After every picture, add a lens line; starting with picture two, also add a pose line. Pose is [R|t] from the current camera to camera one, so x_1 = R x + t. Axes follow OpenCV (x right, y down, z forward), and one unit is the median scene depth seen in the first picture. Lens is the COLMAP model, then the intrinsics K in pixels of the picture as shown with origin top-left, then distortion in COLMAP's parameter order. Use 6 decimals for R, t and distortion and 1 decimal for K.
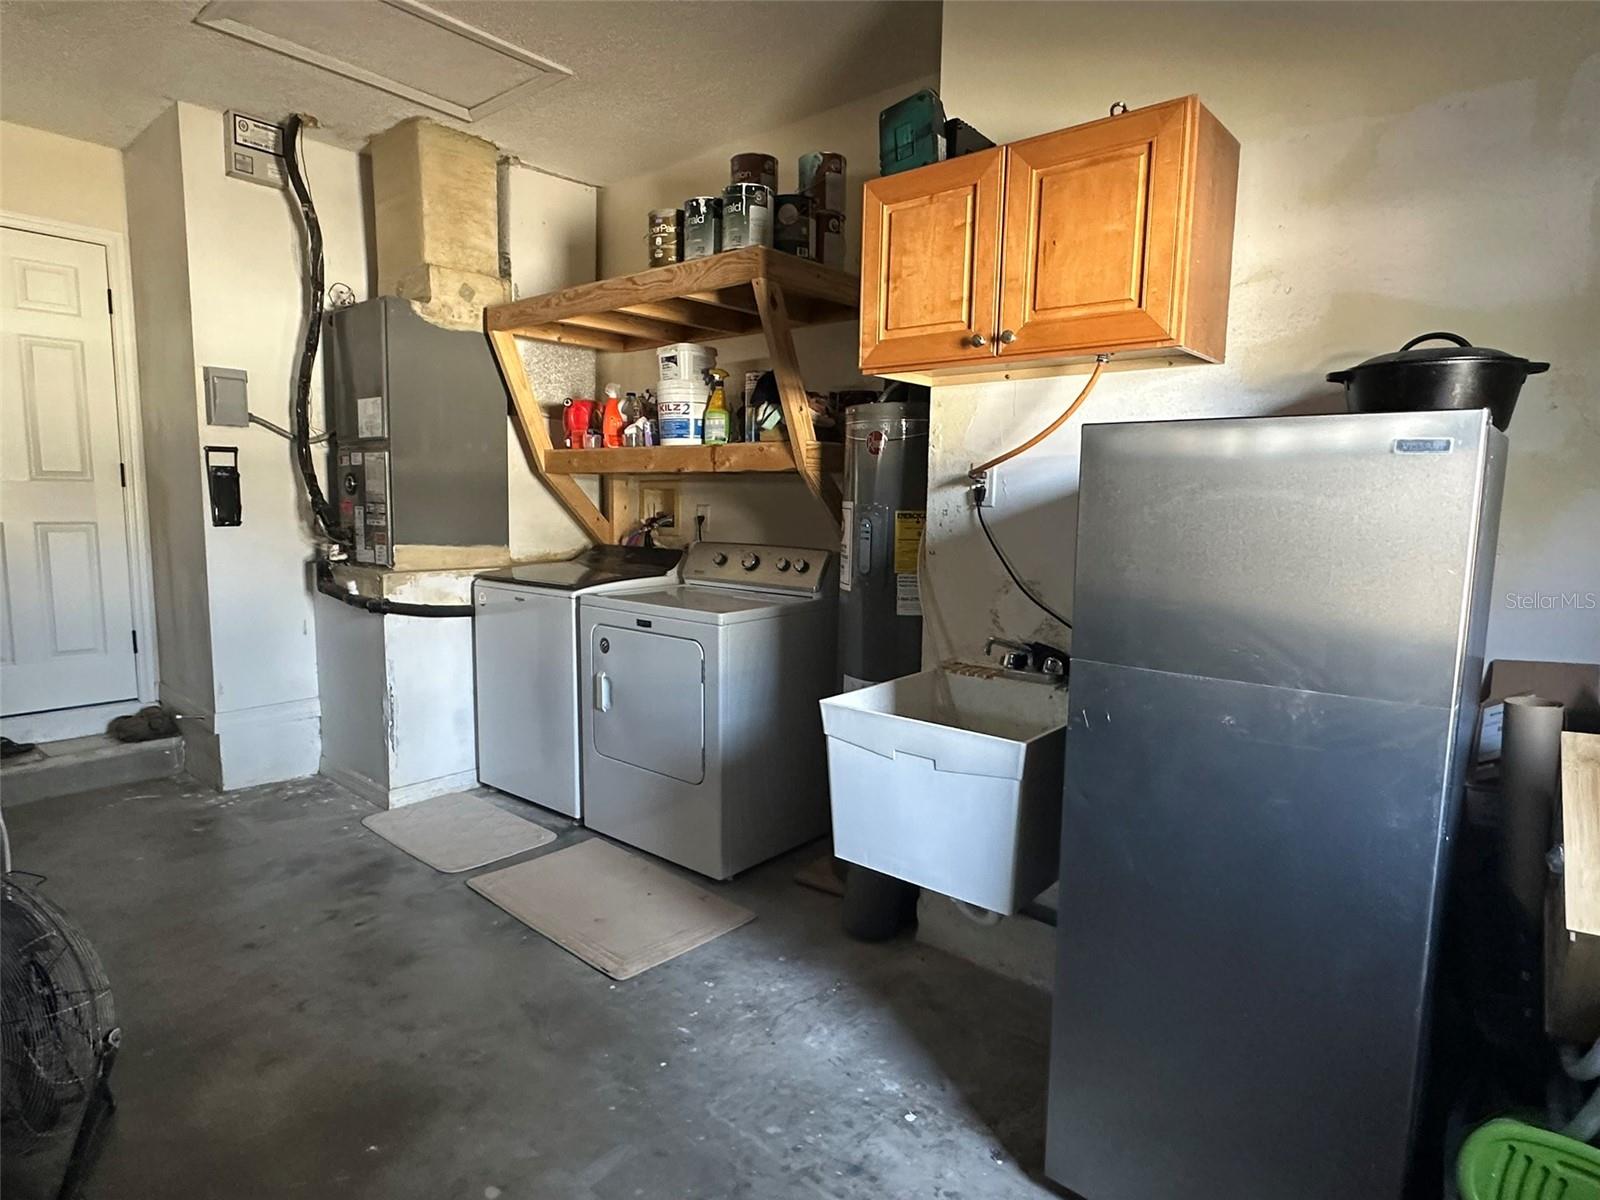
lens RADIAL K [[891.6, 0, 793.6], [0, 891.6, 602.0], [0, 0, 1]] dist [0.002152, -0.000522]
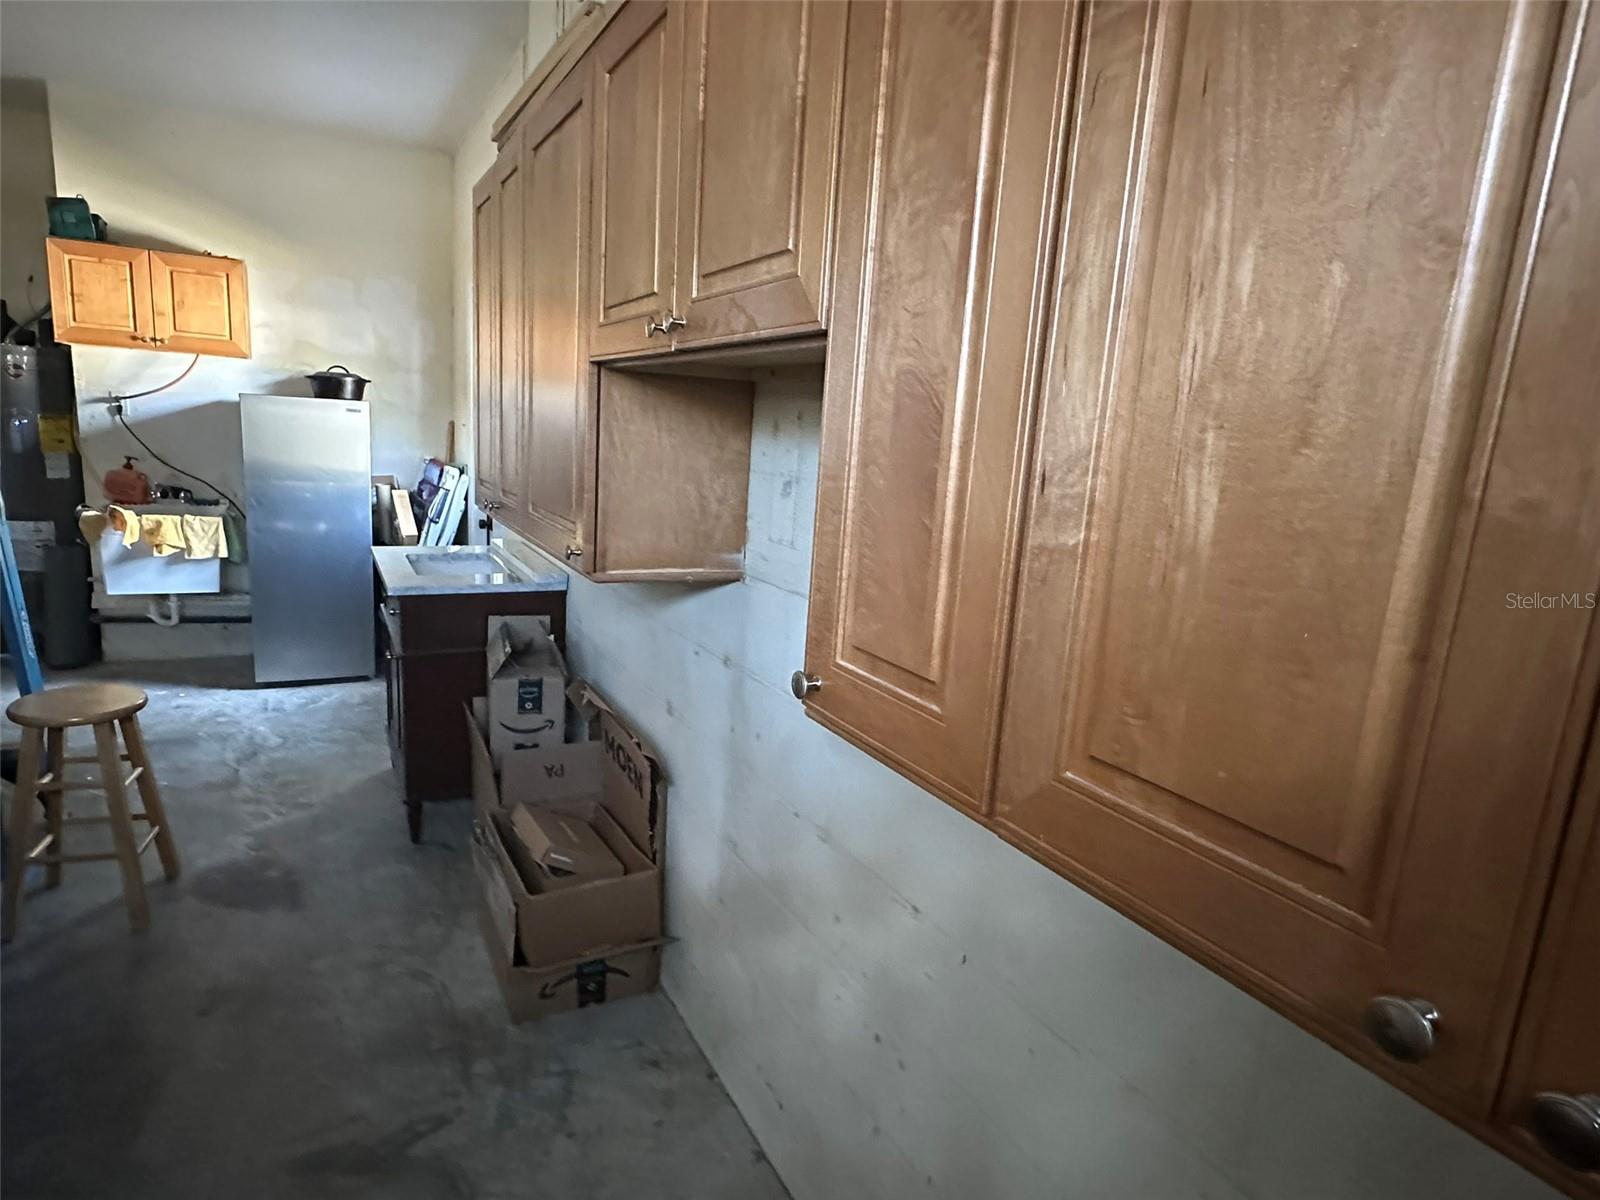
lens RADIAL K [[891.6, 0, 797.1], [0, 891.6, 599.5], [0, 0, 1]] dist [0.002152, -0.000522]
pose [[0.351035, -0.162984, 0.922069, -1.073101], [0.050363, 0.986596, 0.155216, 0.055170], [-0.935007, -0.008049, 0.354538, -0.994895]]
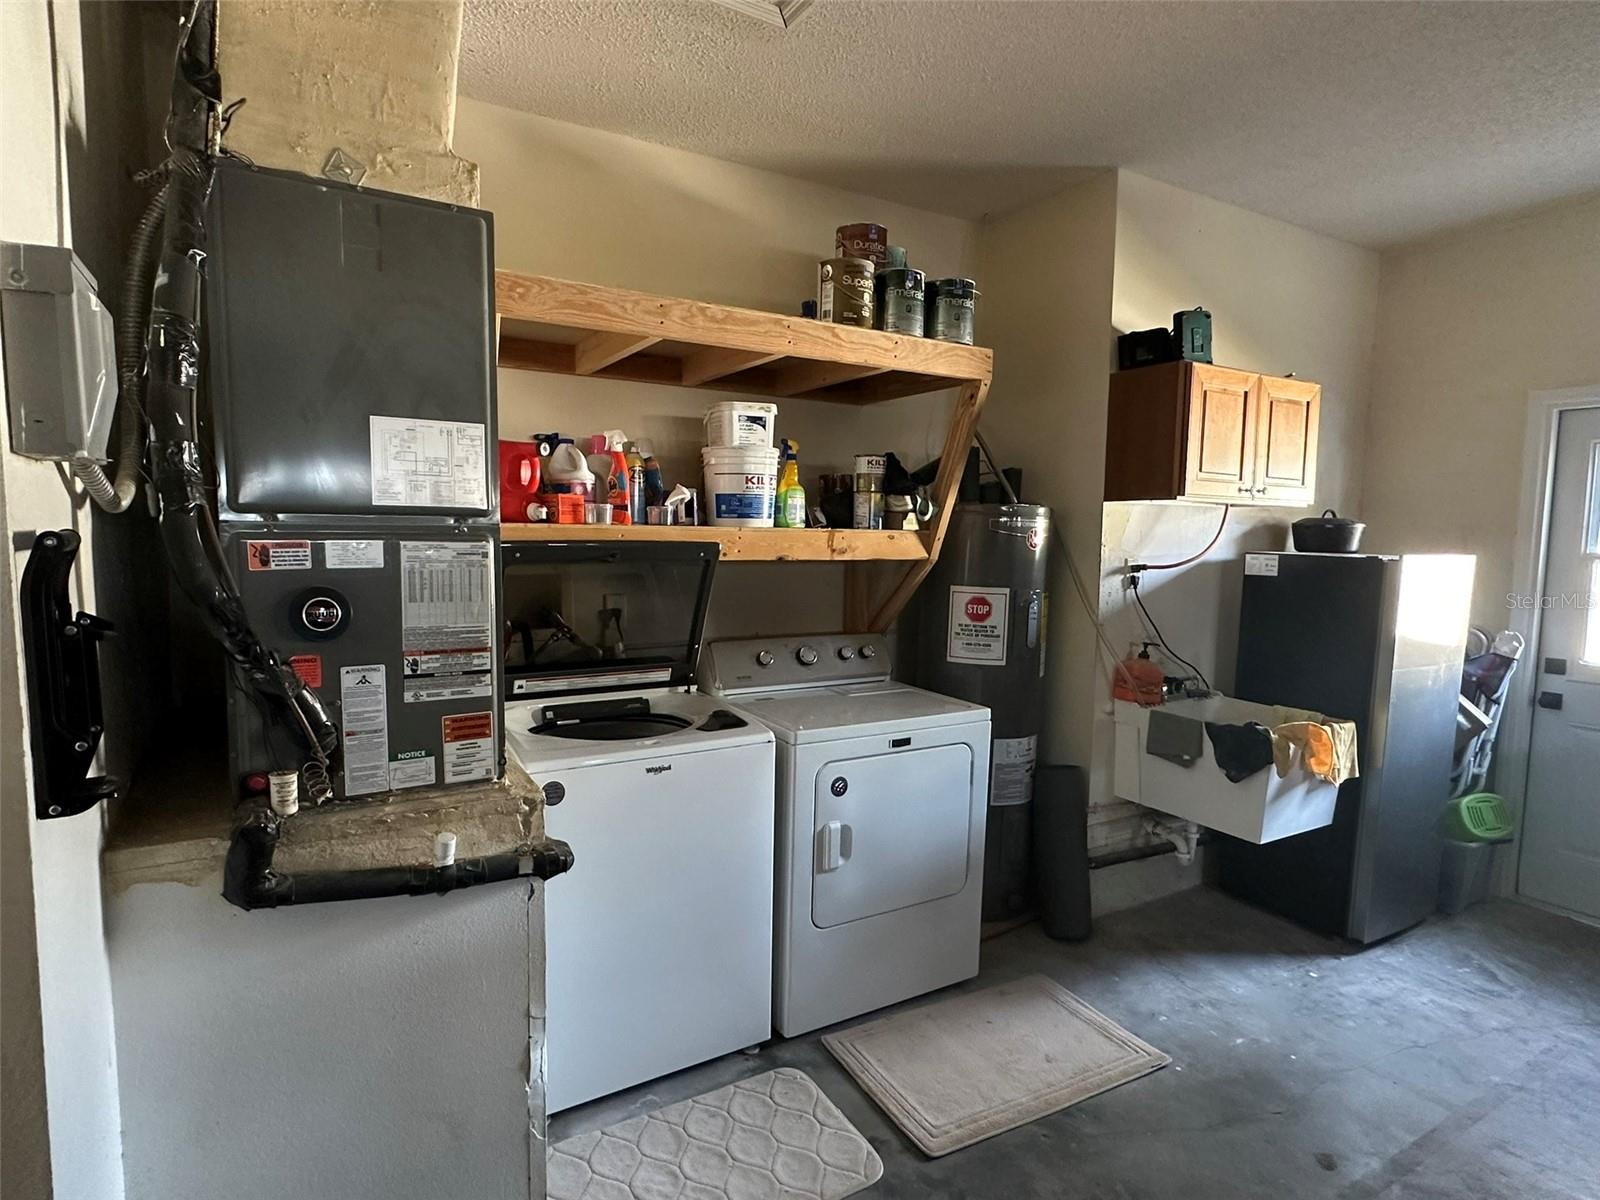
lens RADIAL K [[834.4, 0, 795.9], [0, 834.4, 606.4], [0, 0, 1]] dist [-0.004268, -0.000511]
pose [[0.336630, -0.093791, 0.936954, -1.200706], [0.100925, 0.992889, 0.063130, -0.213348], [-0.936213, 0.073310, 0.343702, 1.026447]]
